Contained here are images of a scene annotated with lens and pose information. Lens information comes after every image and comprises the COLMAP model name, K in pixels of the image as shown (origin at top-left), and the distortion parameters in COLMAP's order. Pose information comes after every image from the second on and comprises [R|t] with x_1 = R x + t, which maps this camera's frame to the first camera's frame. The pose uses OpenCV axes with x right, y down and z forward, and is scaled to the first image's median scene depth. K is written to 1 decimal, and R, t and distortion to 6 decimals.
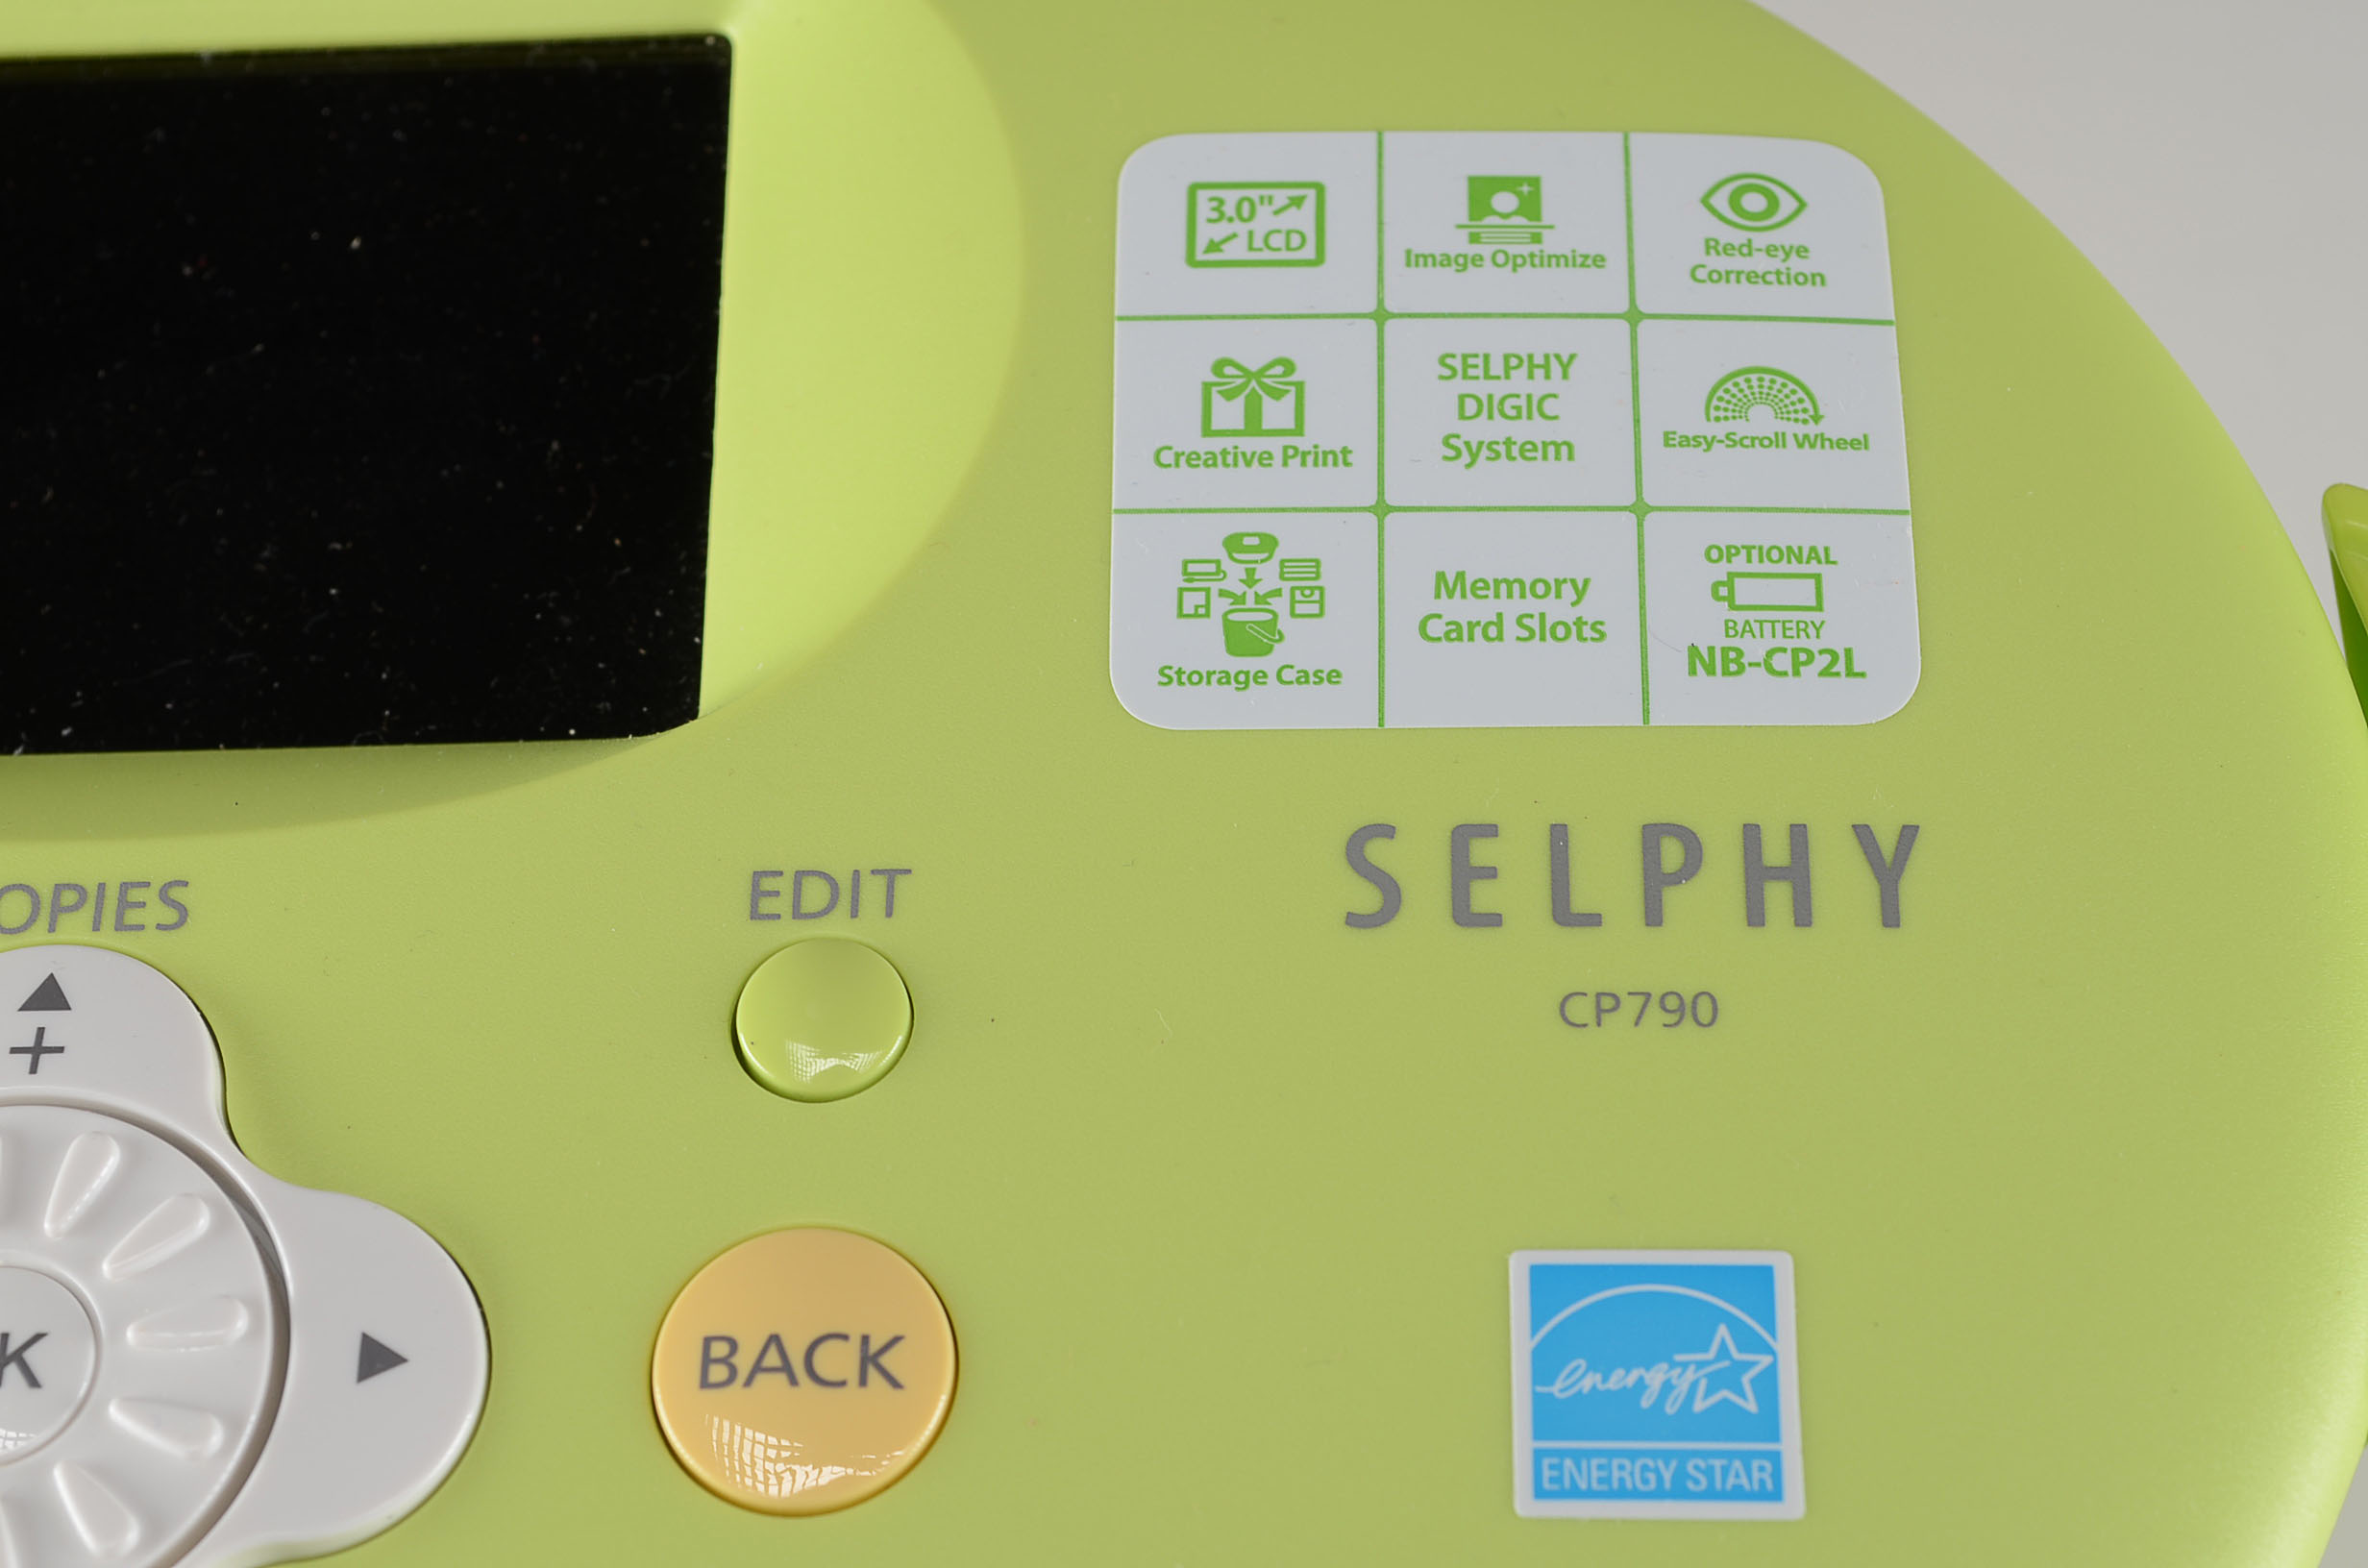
lens RADIAL K [[5423.6, 0, 1182.1], [0, 5423.6, 789.8], [0, 0, 1]] dist [0.065966, 0.000000]
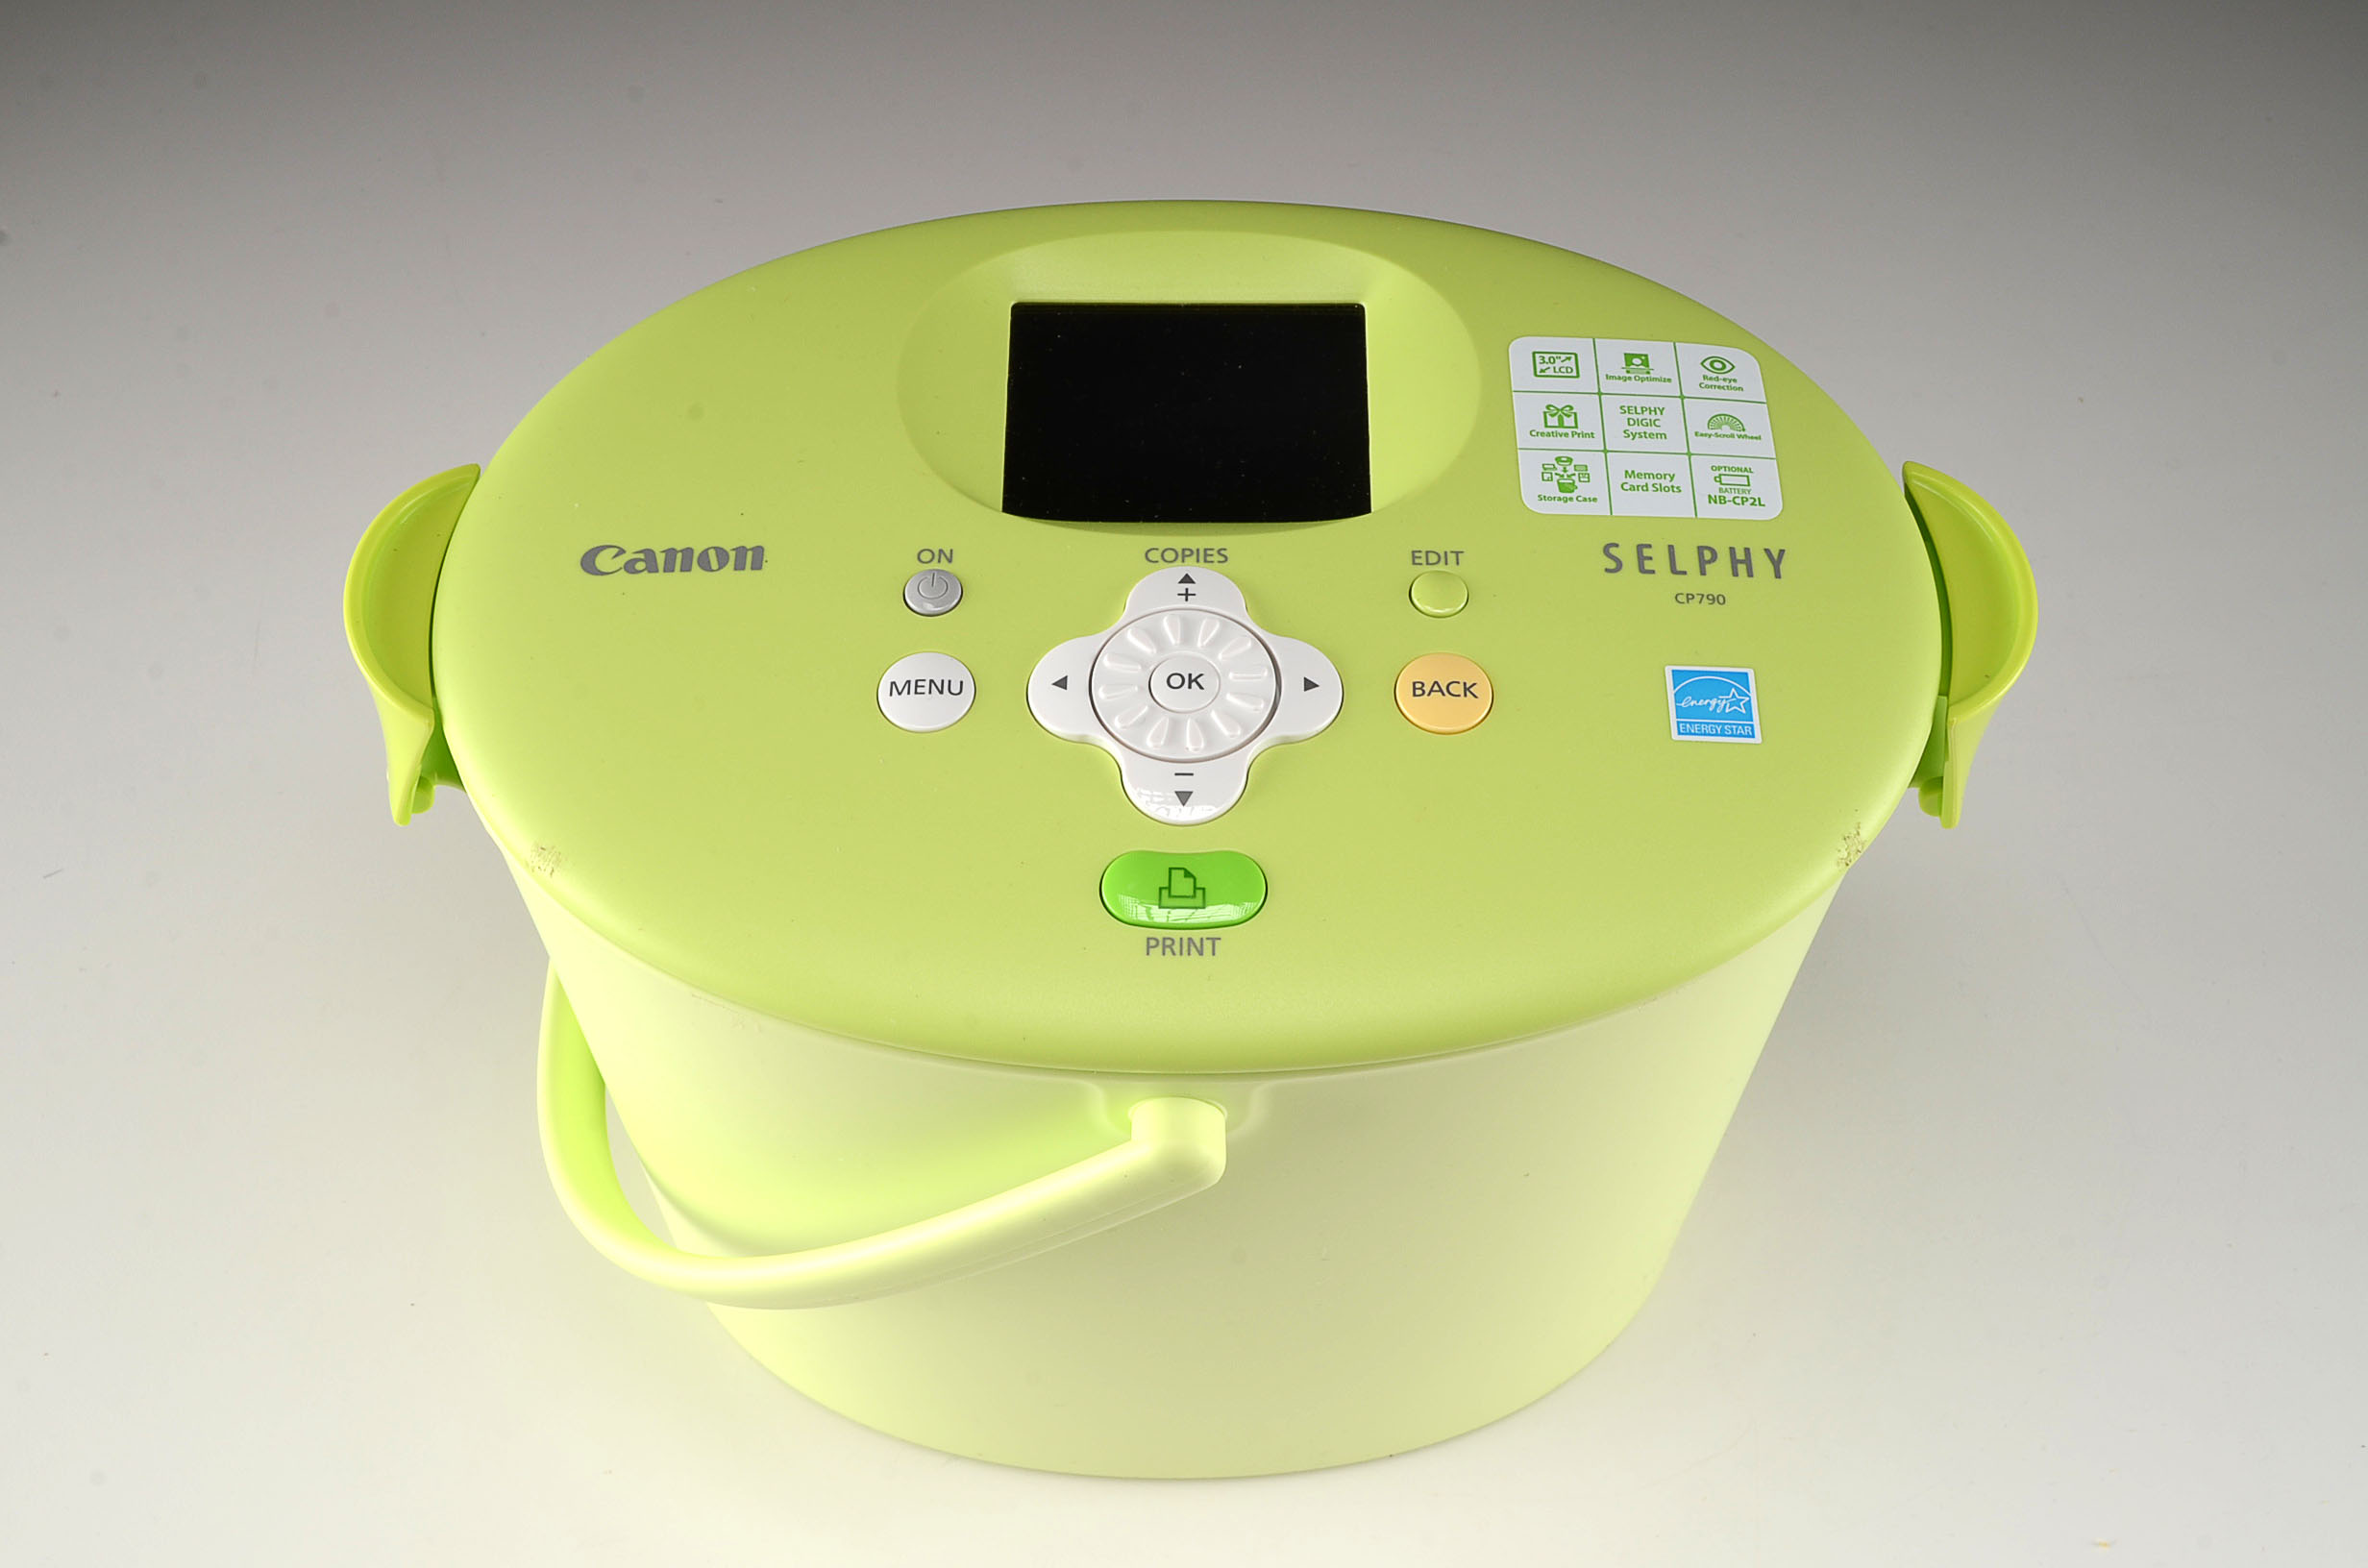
lens RADIAL K [[3403.7, 0, 1187.6], [0, 3403.7, 784.6], [0, 0, 1]] dist [0.054422, 0.000000]
pose [[0.995645, 0.034640, 0.086546, -0.362926], [-0.026028, 0.994774, -0.098723, 0.336072], [-0.089513, 0.096041, 0.991344, -0.879035]]
